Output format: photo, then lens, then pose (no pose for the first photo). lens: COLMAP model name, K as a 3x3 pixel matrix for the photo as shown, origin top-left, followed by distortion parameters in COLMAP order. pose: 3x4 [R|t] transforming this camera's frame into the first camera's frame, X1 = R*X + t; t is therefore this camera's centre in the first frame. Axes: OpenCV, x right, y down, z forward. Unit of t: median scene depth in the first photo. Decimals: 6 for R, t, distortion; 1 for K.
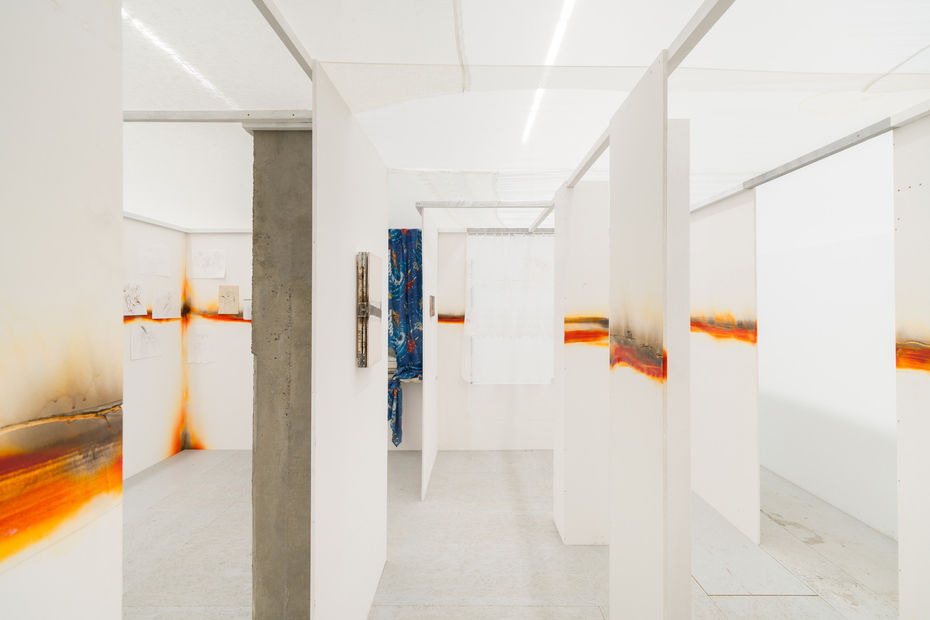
lens RADIAL K [[451.2, 0, 469.8], [0, 451.2, 304.6], [0, 0, 1]] dist [0.001888, 0.000275]
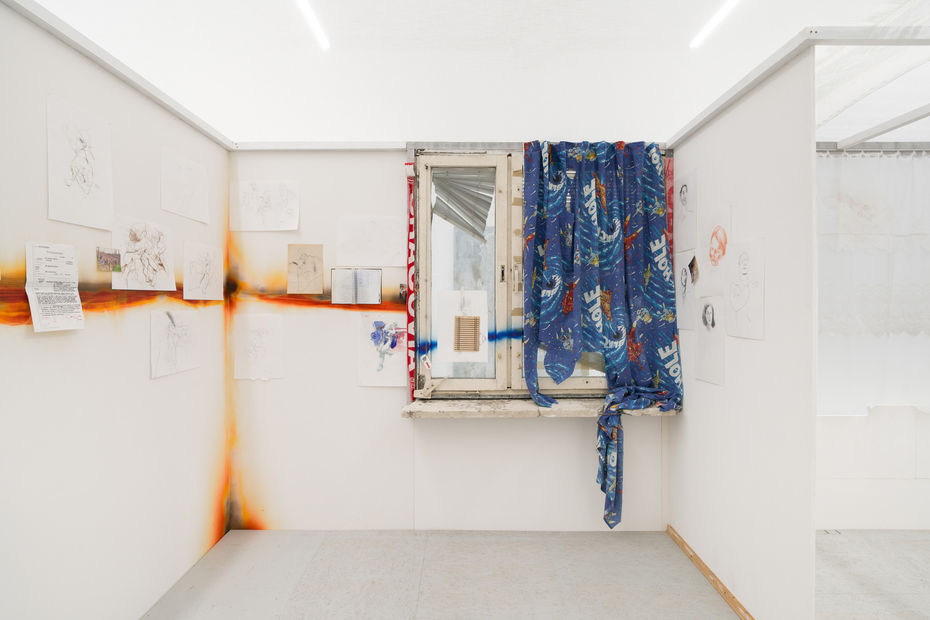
lens RADIAL K [[497.5, 0, 465.0], [0, 497.5, 310.0], [0, 0, 1]] dist [-0.000927, 0.000215]
pose [[0.999989, 0.000623, 0.004563, -0.341256], [-0.000707, 0.999833, 0.018254, 0.030141], [-0.004551, -0.018257, 0.999823, 0.377101]]
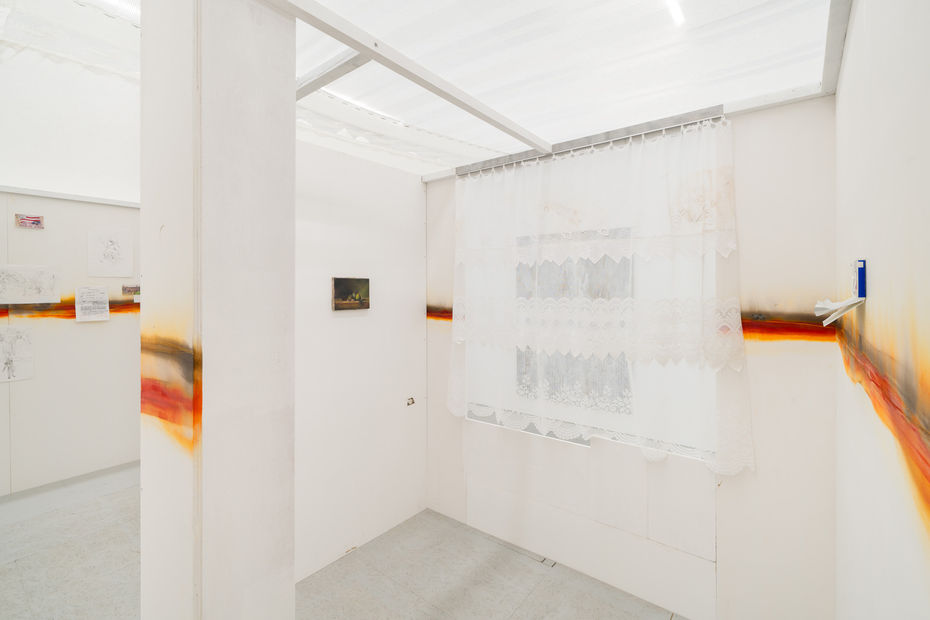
lens RADIAL K [[414.4, 0, 468.5], [0, 414.4, 293.9], [0, 0, 1]] dist [0.001642, 0.000214]
pose [[0.794046, 0.001728, -0.607855, 0.357313], [0.004684, 0.999949, 0.008962, -0.000543], [0.607840, -0.009963, 0.793997, 0.557305]]
